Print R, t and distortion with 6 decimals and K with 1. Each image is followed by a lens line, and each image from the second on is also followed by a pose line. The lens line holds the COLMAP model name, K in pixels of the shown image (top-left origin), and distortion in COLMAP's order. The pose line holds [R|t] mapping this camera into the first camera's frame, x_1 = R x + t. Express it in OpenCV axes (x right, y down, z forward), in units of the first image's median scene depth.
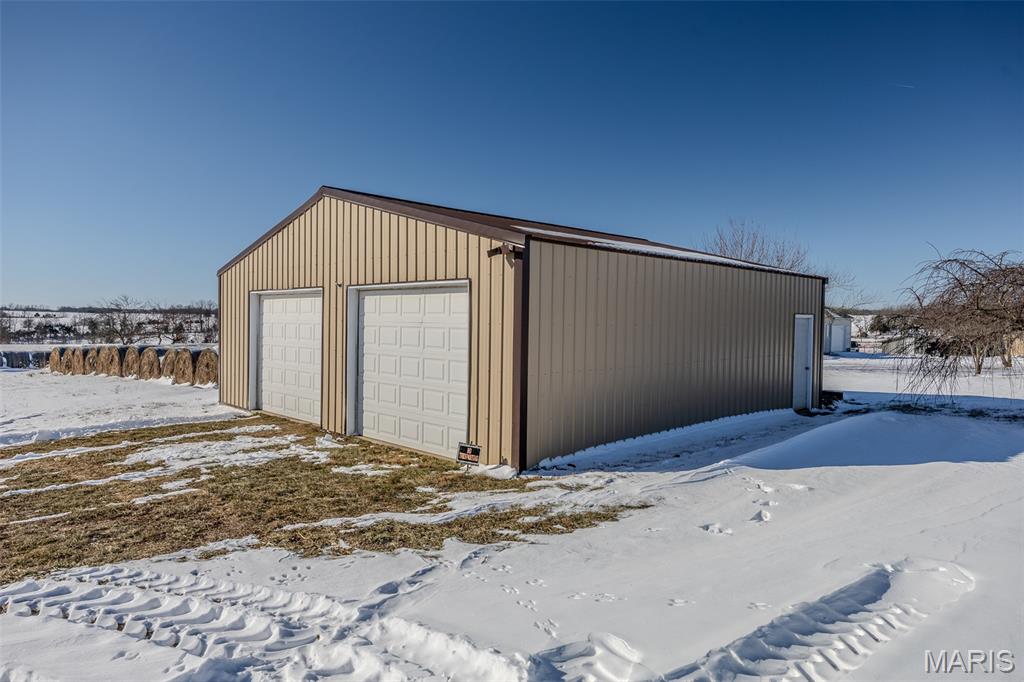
lens RADIAL K [[661.7, 0, 511.5], [0, 661.7, 341.1], [0, 0, 1]] dist [0.004123, 0.001646]
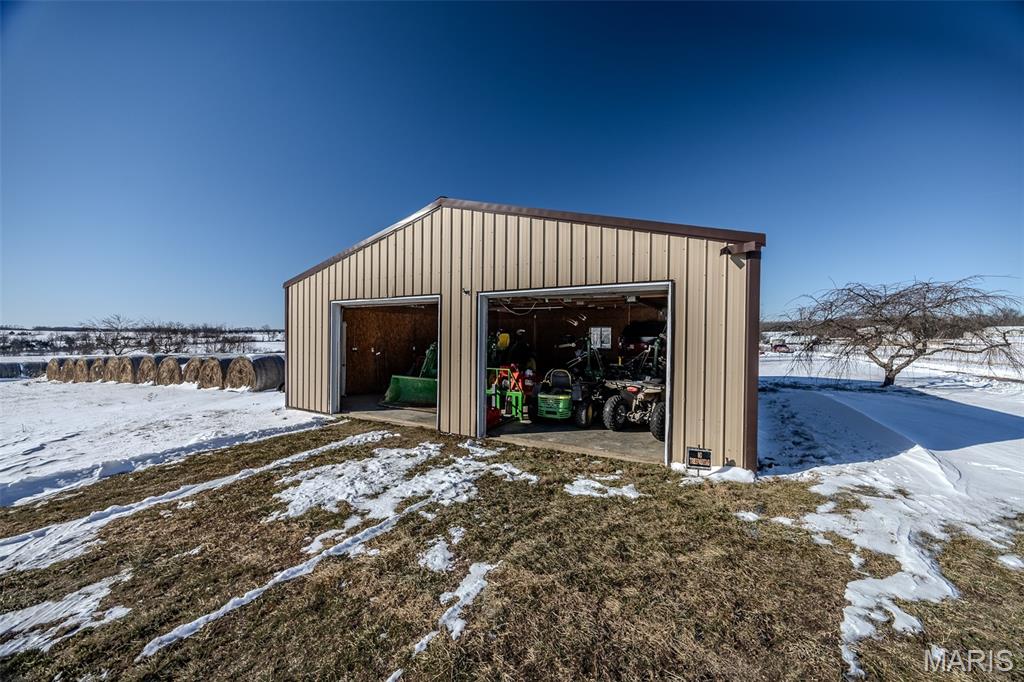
lens RADIAL K [[389.2, 0, 513.6], [0, 389.2, 336.1], [0, 0, 1]] dist [-0.004015, -0.000338]
pose [[0.955724, -0.004272, 0.294235, -0.176057], [0.013396, 0.999490, -0.029001, 0.001662], [-0.293961, 0.031658, 0.955293, 0.190446]]
